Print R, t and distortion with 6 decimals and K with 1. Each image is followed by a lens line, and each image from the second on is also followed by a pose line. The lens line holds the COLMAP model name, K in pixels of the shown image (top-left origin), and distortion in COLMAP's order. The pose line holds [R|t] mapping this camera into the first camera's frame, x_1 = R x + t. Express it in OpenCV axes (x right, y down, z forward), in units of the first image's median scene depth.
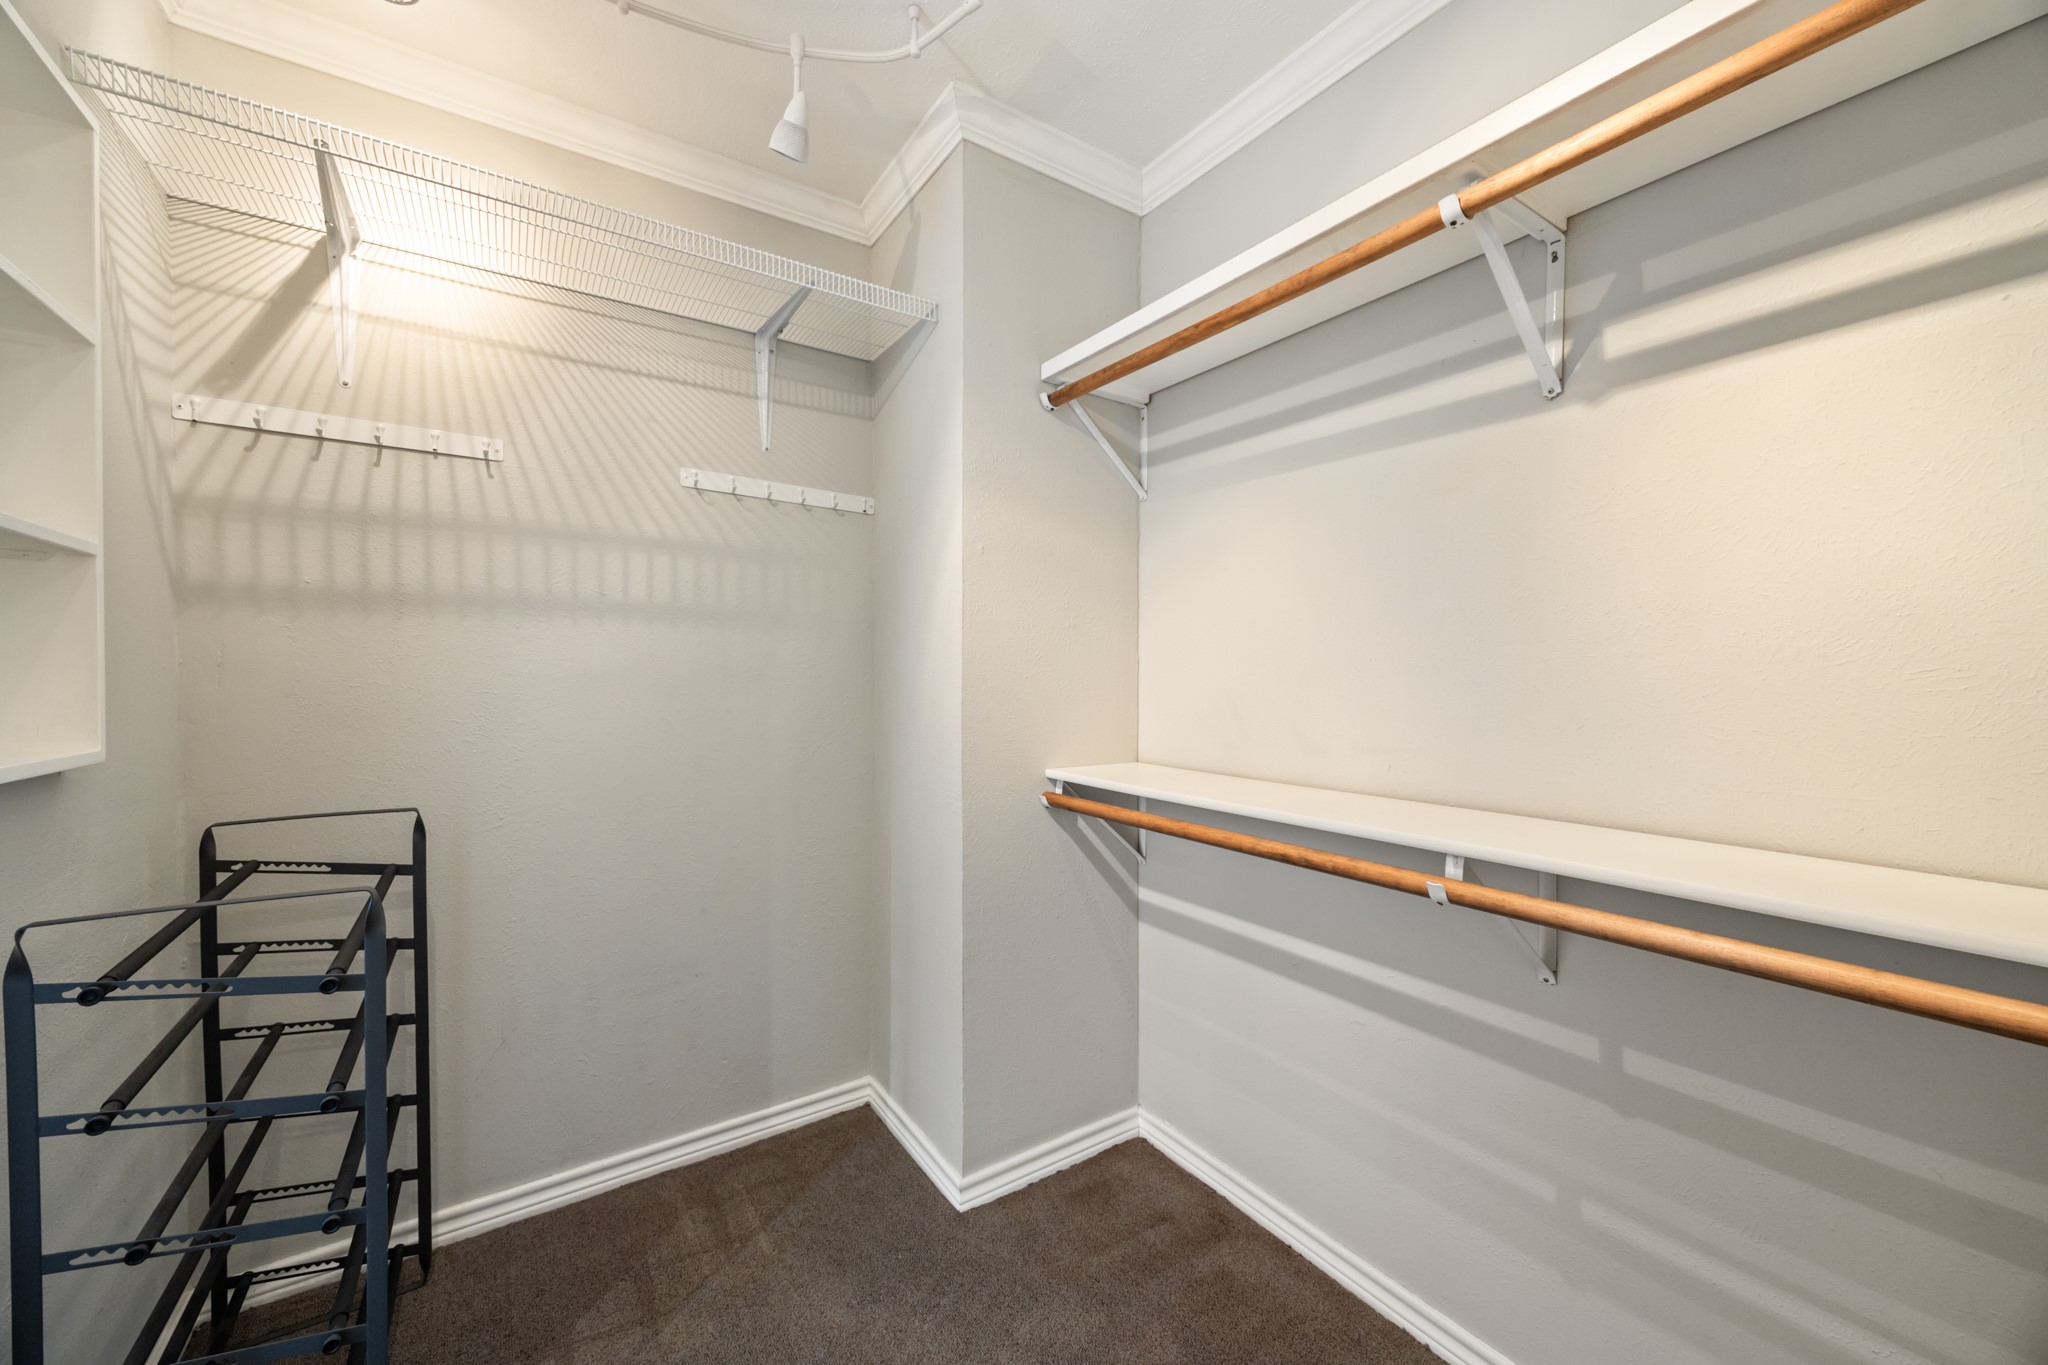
lens RADIAL K [[780.3, 0, 1024.0], [0, 780.3, 682.5], [0, 0, 1]] dist [-0.000235, 0.000129]
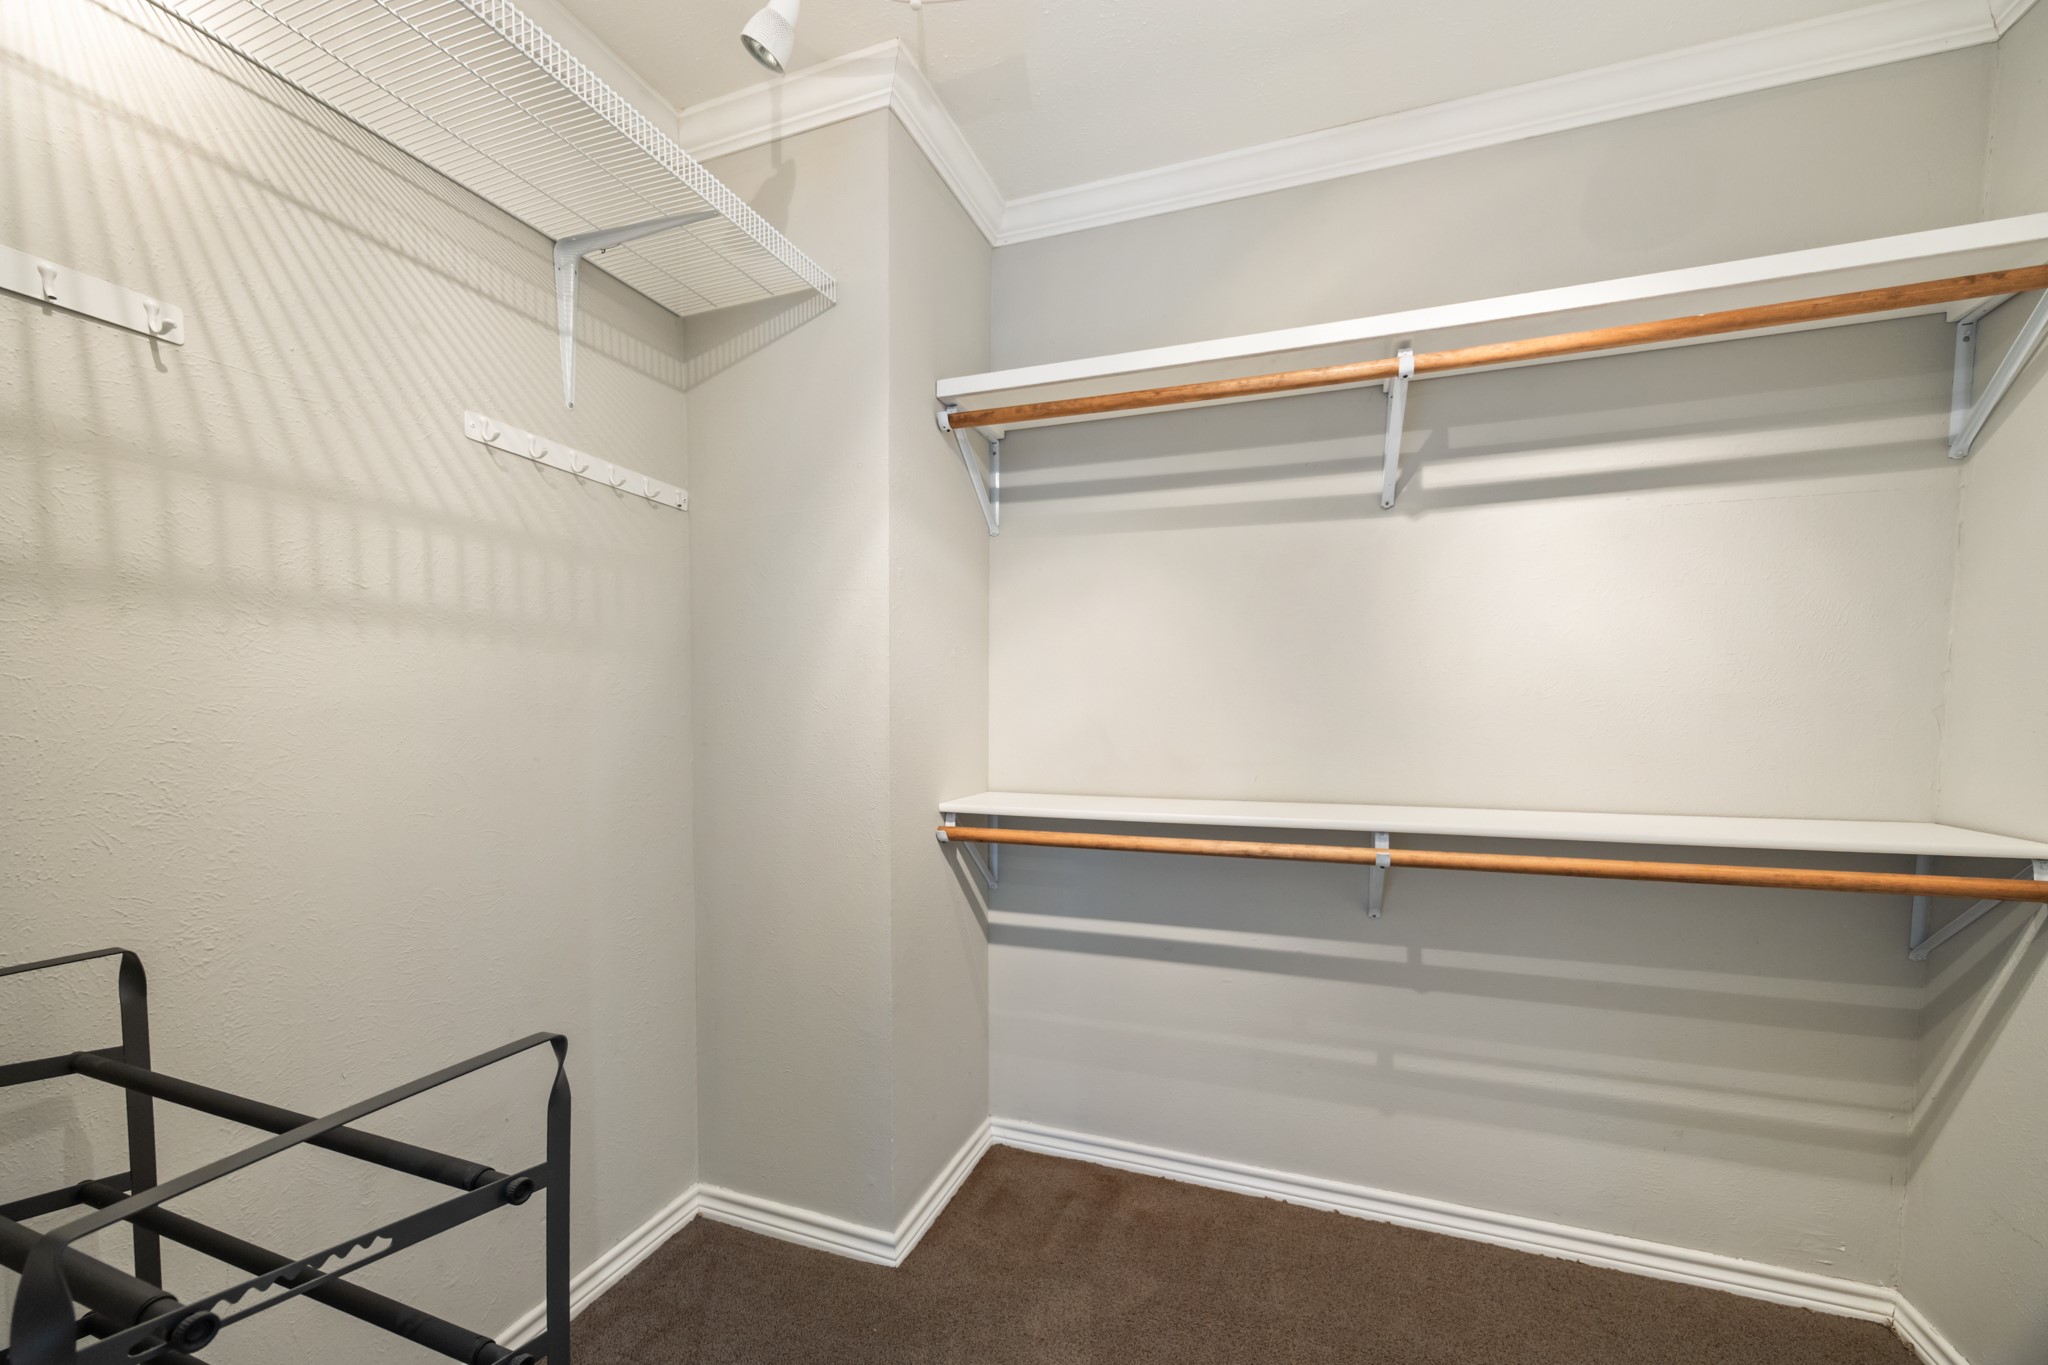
lens RADIAL K [[811.0, 0, 1025.8], [0, 811.0, 759.3], [0, 0, 1]] dist [0.000176, -0.000127]
pose [[0.810114, -0.043220, 0.584678, -0.491270], [0.011918, 0.998287, 0.057281, -0.001396], [-0.586152, -0.039436, 0.809241, 0.118045]]
